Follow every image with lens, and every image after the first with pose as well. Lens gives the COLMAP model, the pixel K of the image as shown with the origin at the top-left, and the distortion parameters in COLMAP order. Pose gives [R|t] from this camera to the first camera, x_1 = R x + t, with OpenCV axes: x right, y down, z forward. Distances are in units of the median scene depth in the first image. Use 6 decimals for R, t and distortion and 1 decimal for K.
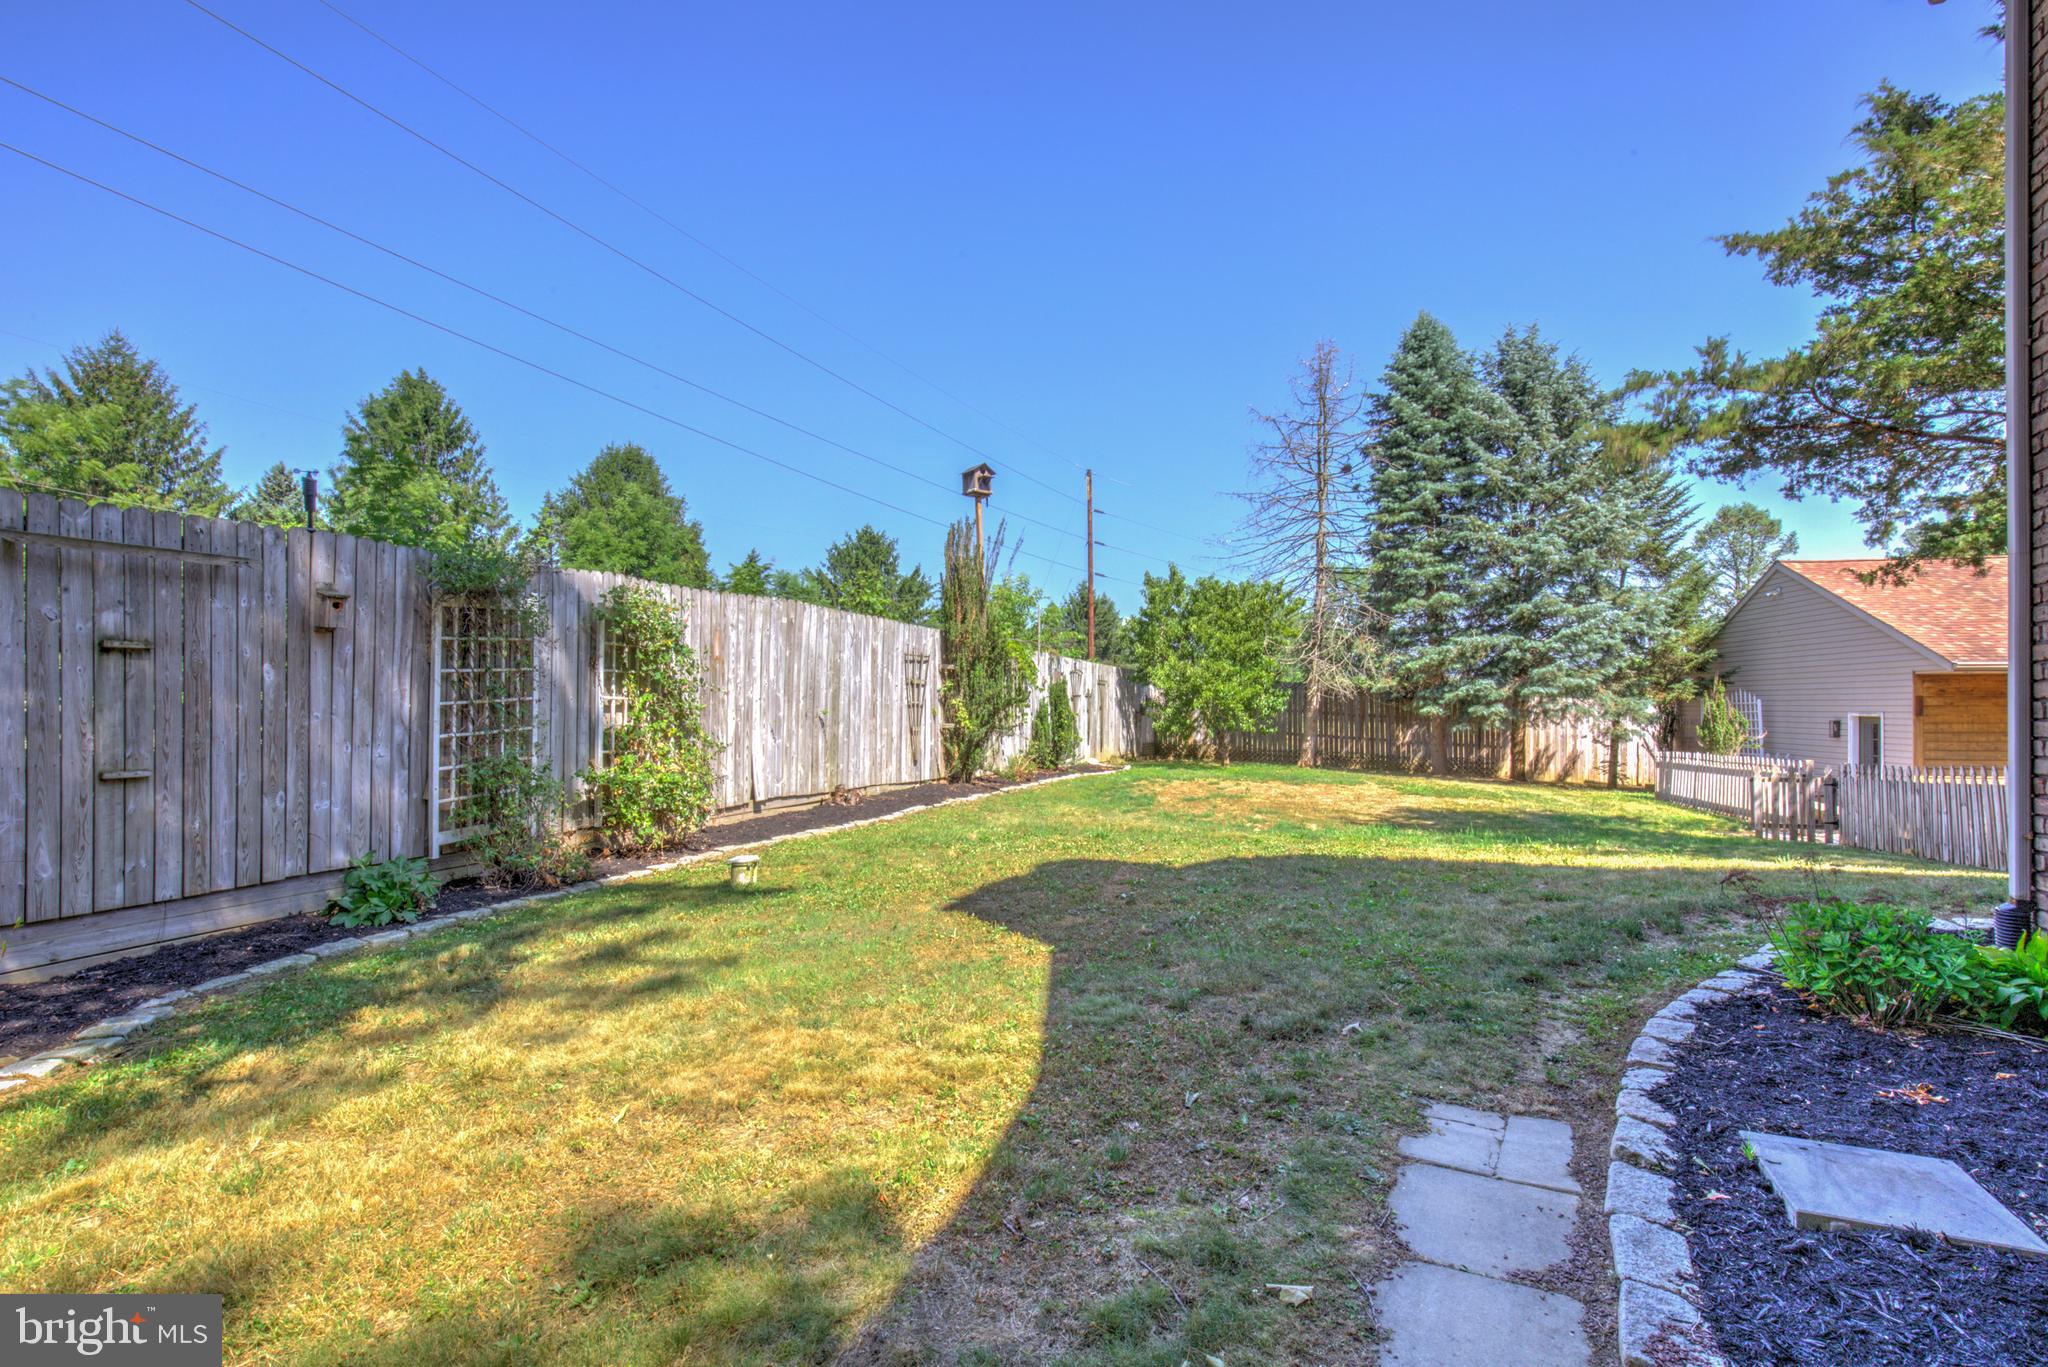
lens RADIAL K [[939.8, 0, 1015.3], [0, 939.8, 696.6], [0, 0, 1]] dist [-0.000506, -0.001152]
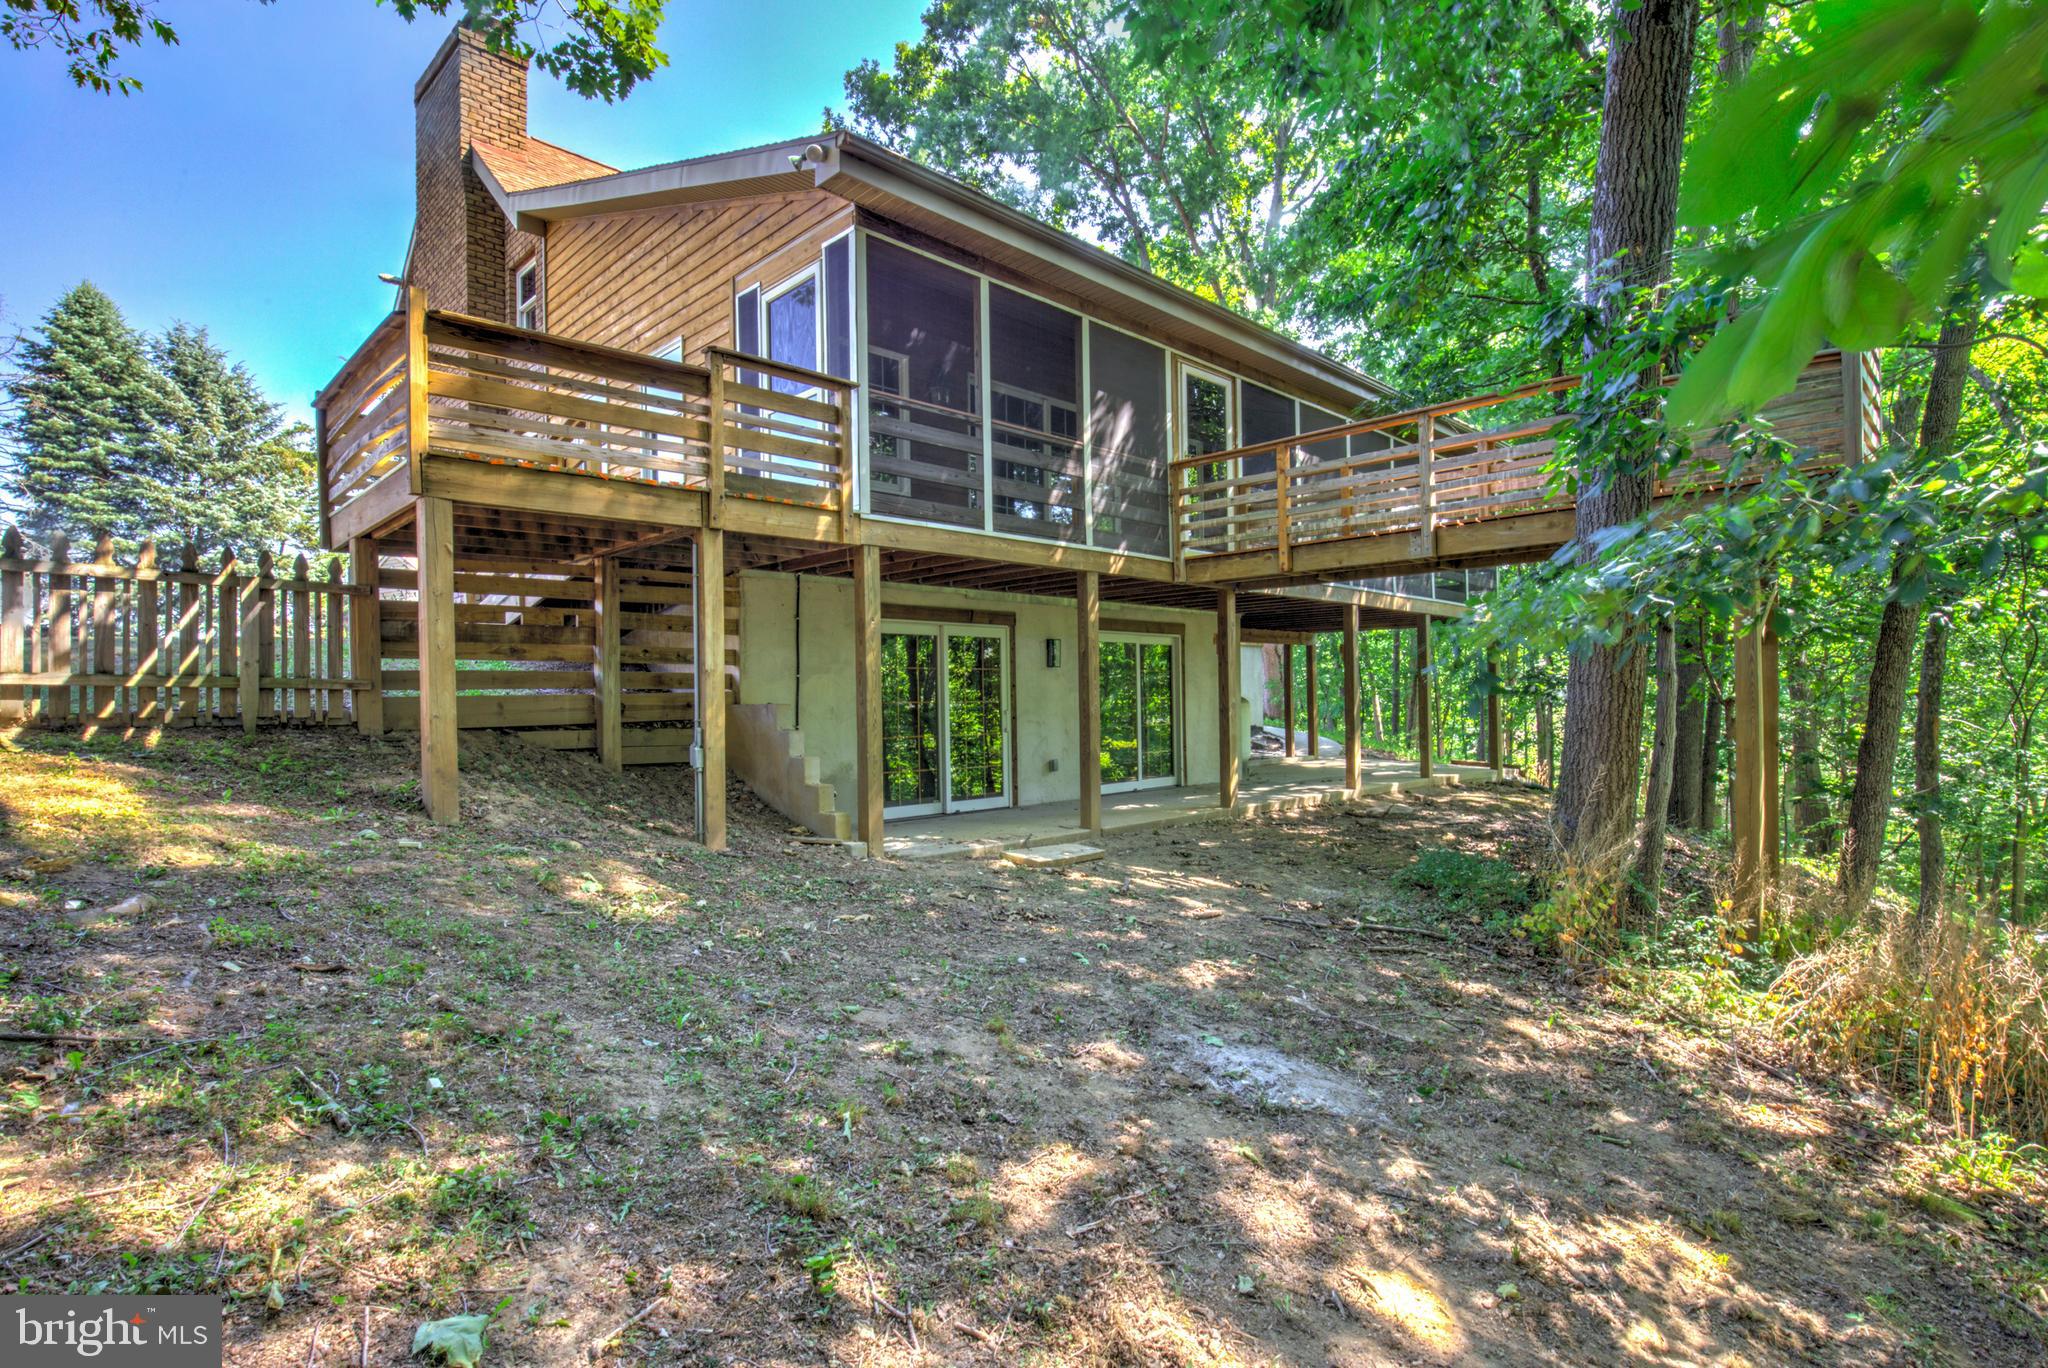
lens RADIAL K [[939.8, 0, 1013.4], [0, 939.8, 689.9], [0, 0, 1]] dist [-0.000506, -0.001152]
pose [[0.326727, -0.006919, 0.945093, -0.267708], [0.007049, 0.999963, 0.004884, 0.075517], [-0.945092, 0.005066, 0.326764, -0.403120]]
